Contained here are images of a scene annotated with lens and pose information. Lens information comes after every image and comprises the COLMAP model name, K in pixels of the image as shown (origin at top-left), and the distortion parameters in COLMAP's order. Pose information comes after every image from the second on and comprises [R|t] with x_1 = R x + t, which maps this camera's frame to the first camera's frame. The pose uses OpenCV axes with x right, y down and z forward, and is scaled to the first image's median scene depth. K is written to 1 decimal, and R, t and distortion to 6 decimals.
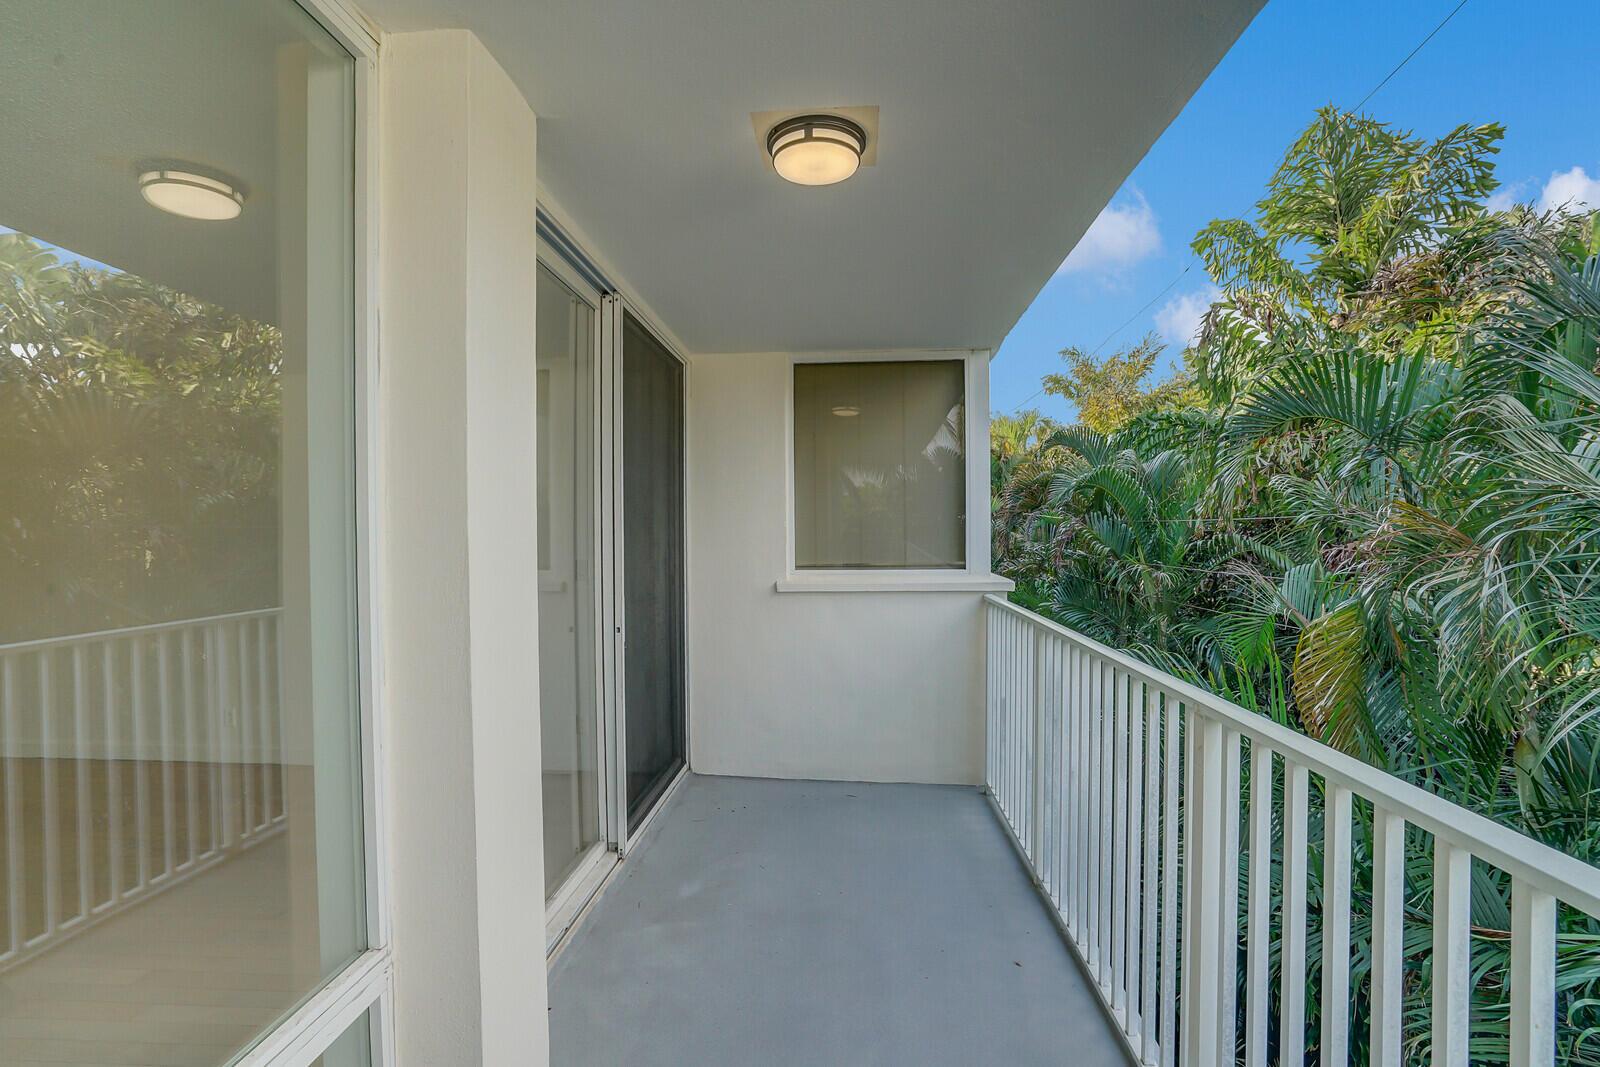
lens RADIAL K [[750.1, 0, 793.1], [0, 750.1, 534.0], [0, 0, 1]] dist [-0.042758, 0.017018]
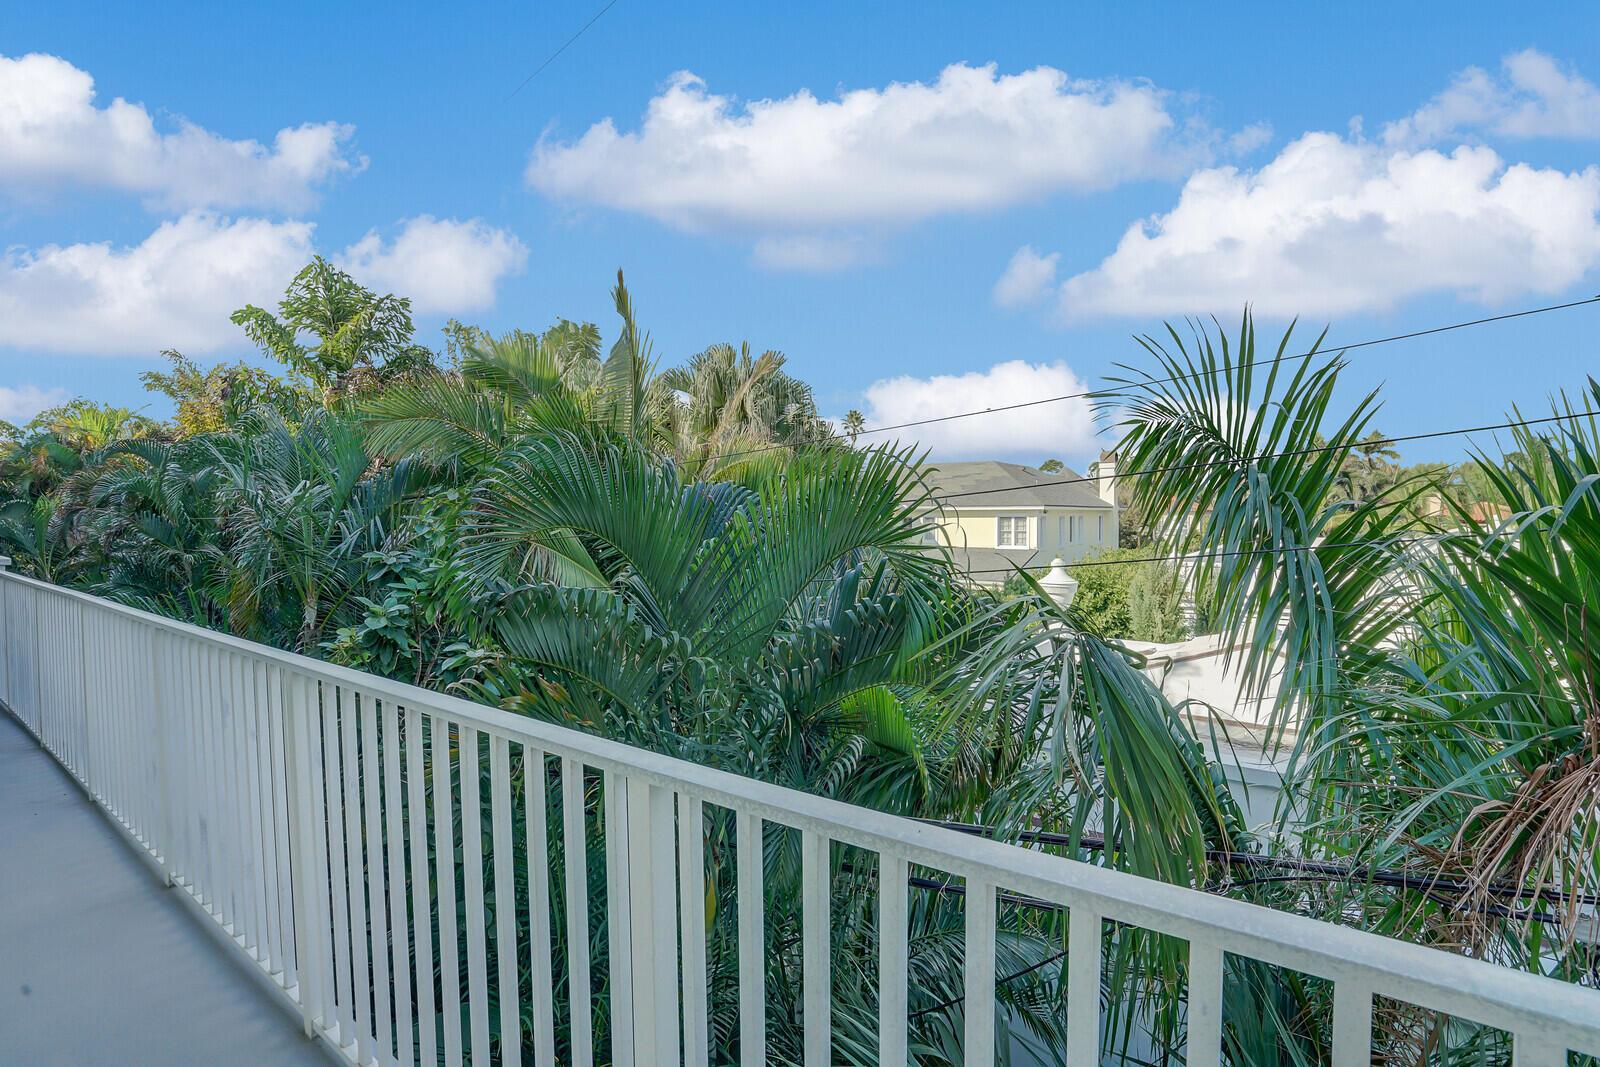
lens RADIAL K [[750.1, 0, 791.4], [0, 750.1, 530.5], [0, 0, 1]] dist [-0.042758, 0.017018]
pose [[0.540449, -0.015788, 0.841229, -0.065441], [0.010657, 0.999872, 0.011919, 0.002323], [-0.841309, 0.002523, 0.540548, -0.714006]]
